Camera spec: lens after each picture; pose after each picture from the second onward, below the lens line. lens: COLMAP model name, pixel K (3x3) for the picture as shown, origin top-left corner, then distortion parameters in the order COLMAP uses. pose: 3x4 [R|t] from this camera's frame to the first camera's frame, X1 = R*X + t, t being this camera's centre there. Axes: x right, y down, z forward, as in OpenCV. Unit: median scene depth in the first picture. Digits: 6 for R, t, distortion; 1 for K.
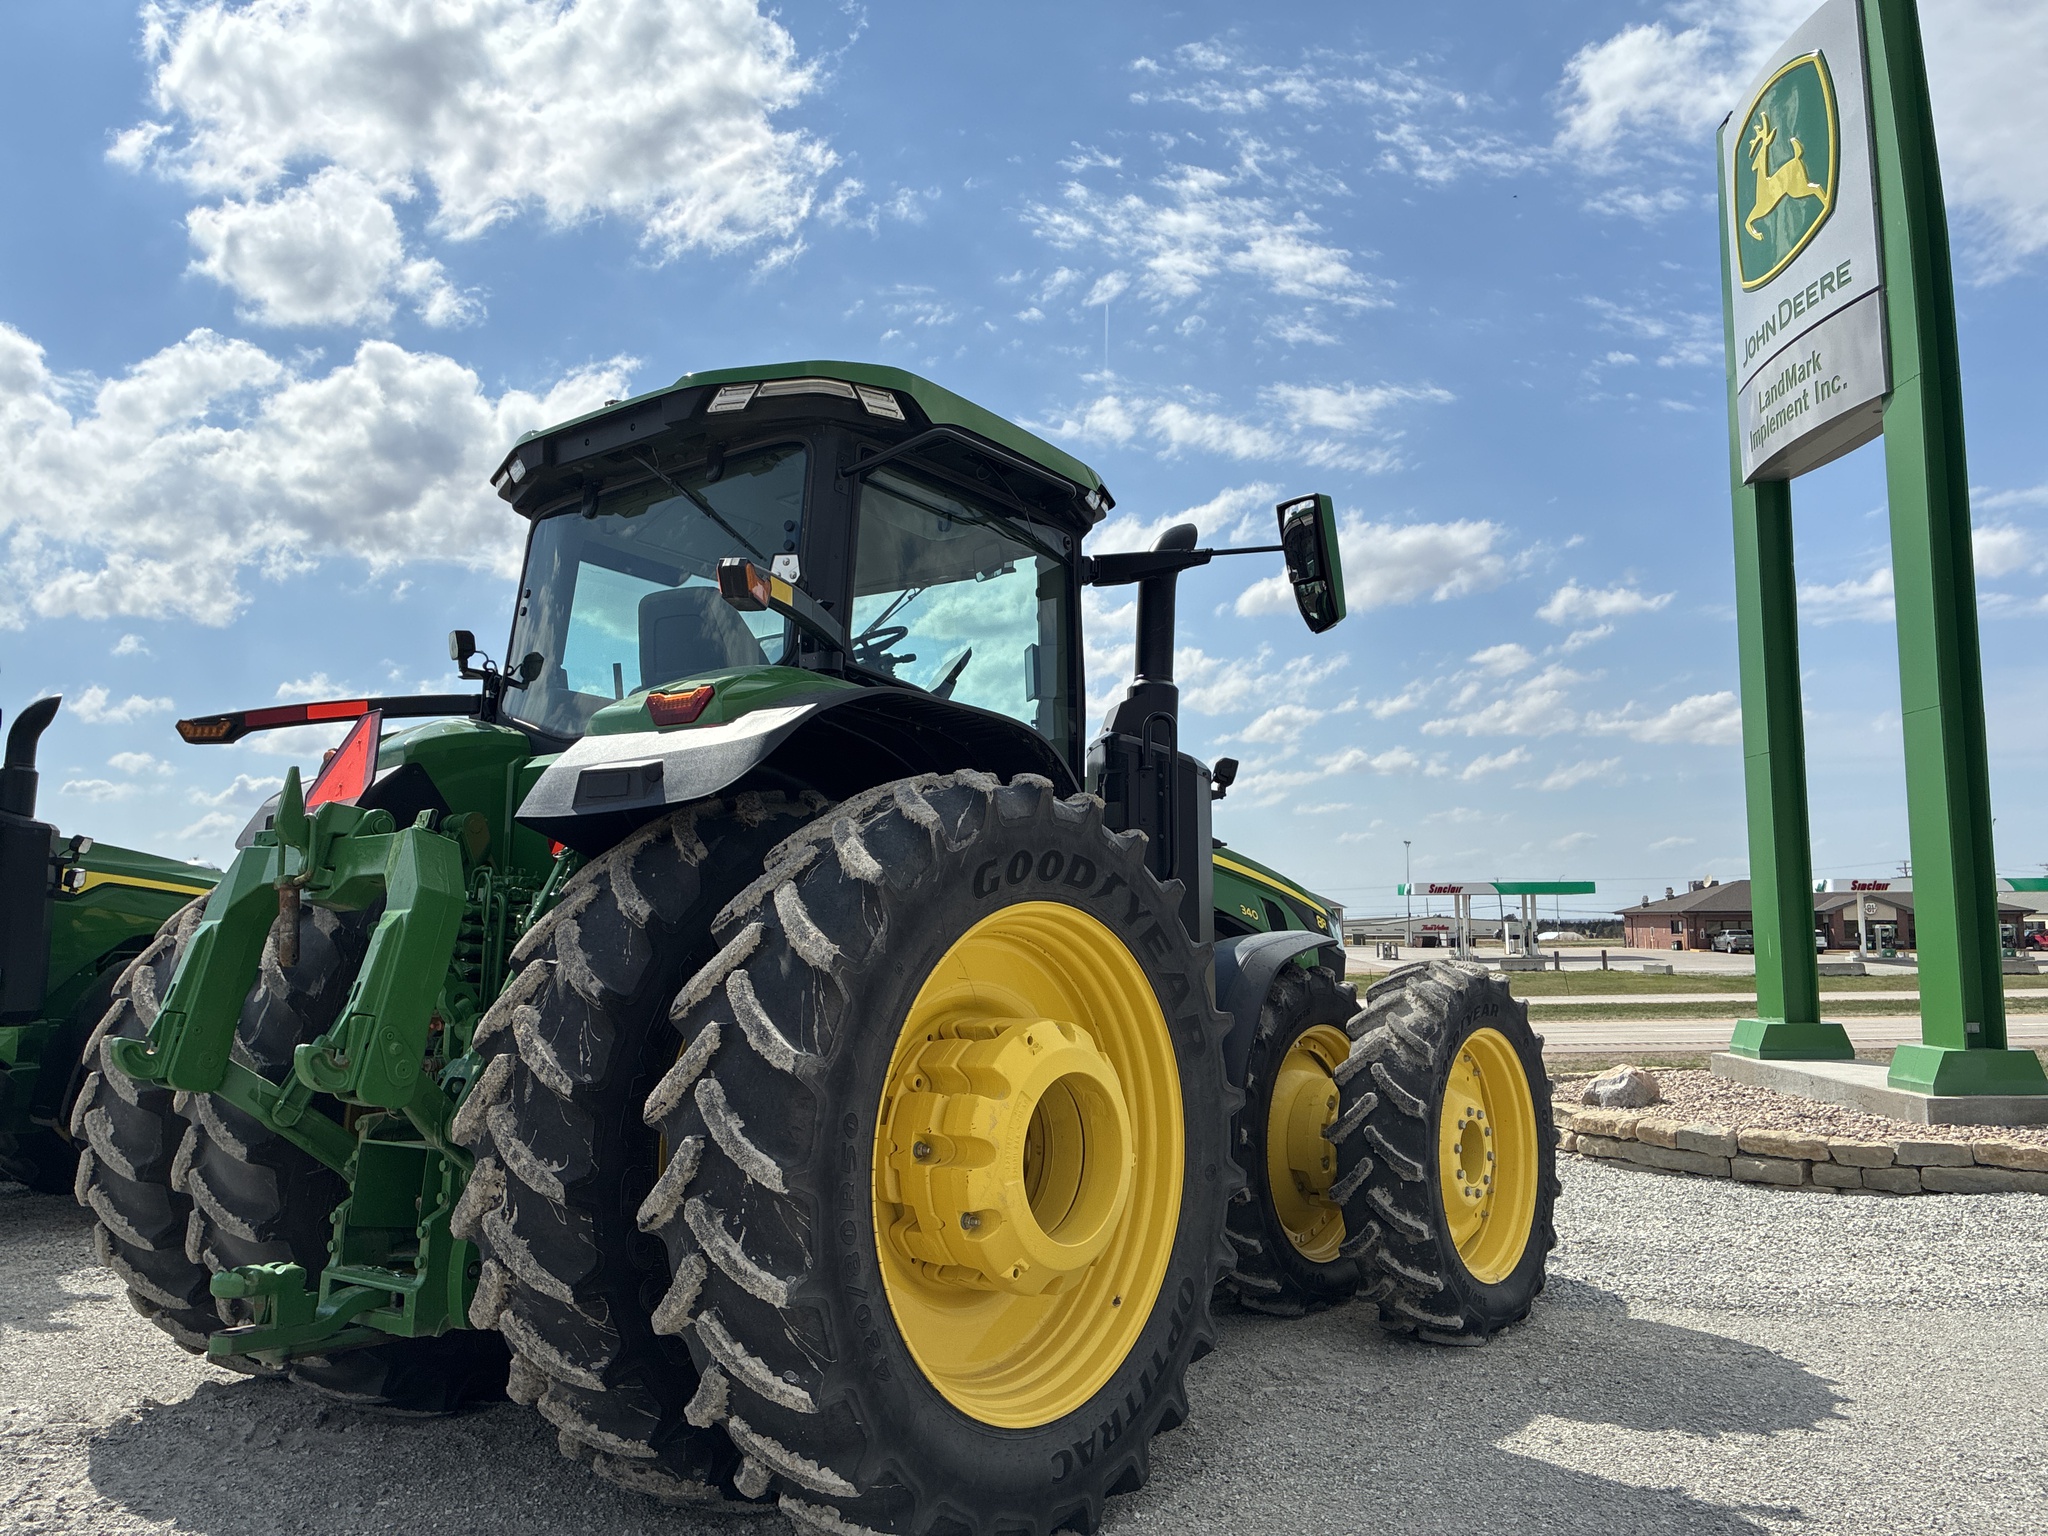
lens RADIAL K [[1599.7, 0, 966.2], [0, 1599.7, 819.5], [0, 0, 1]] dist [0.026317, -0.029707]
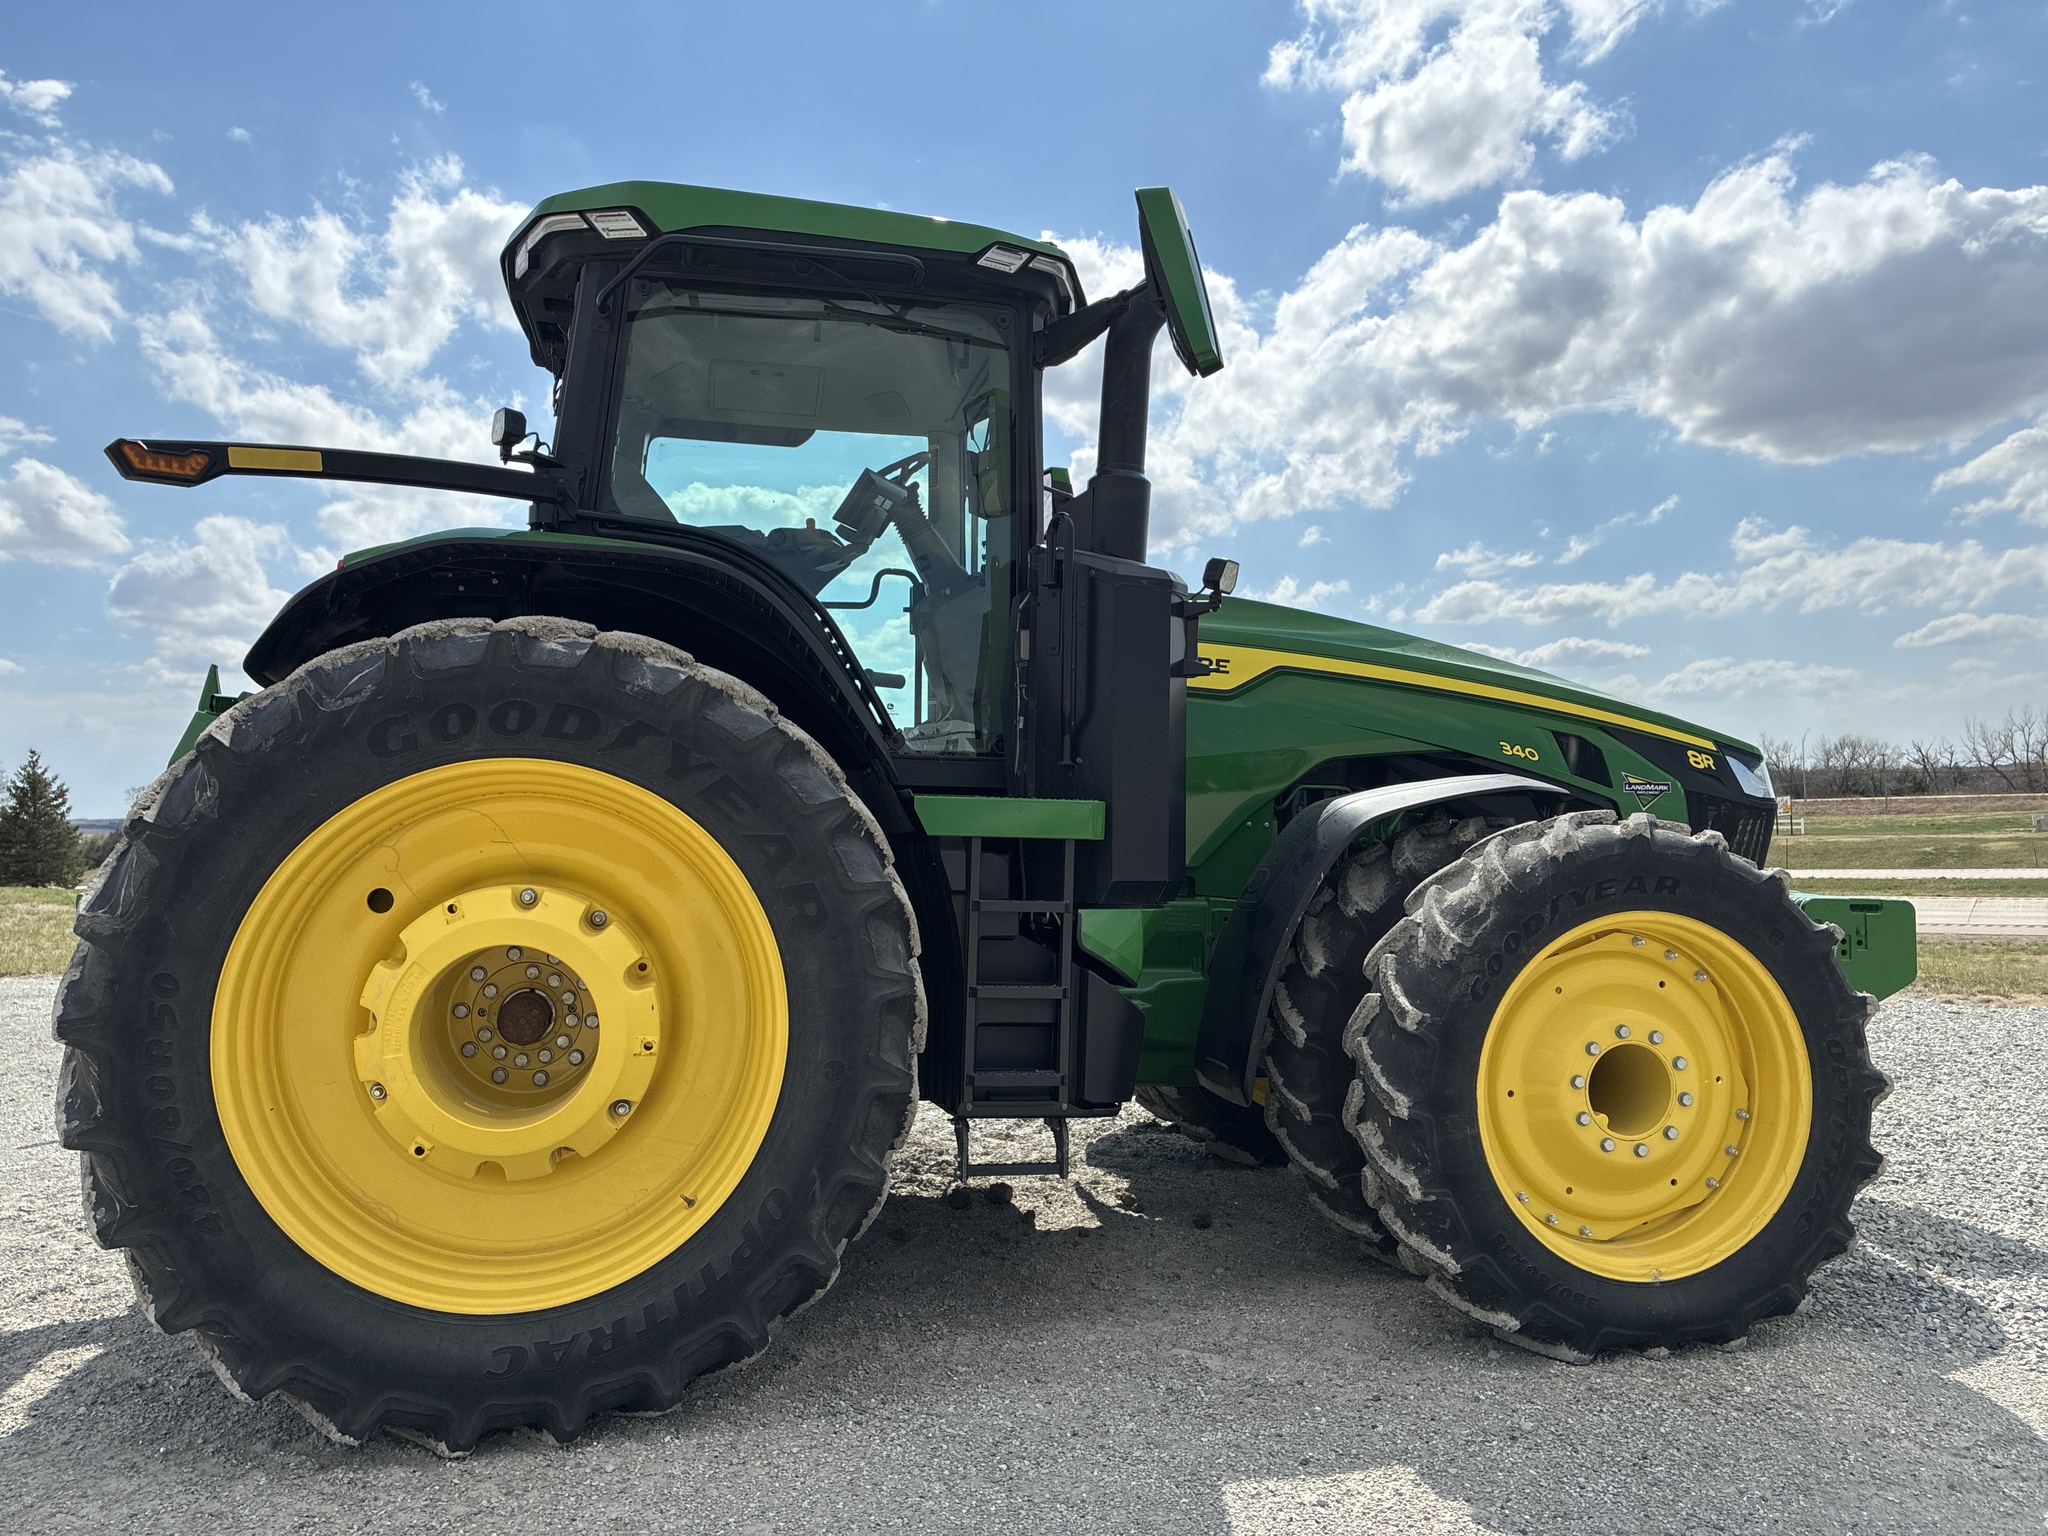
lens RADIAL K [[1596.0, 0, 970.9], [0, 1596.0, 811.6], [0, 0, 1]] dist [0.014339, 0.008819]
pose [[0.767899, -0.011116, -0.640475, 0.121500], [0.063918, 0.996189, 0.059344, 0.006509], [0.637374, -0.086508, 0.765683, 0.068394]]
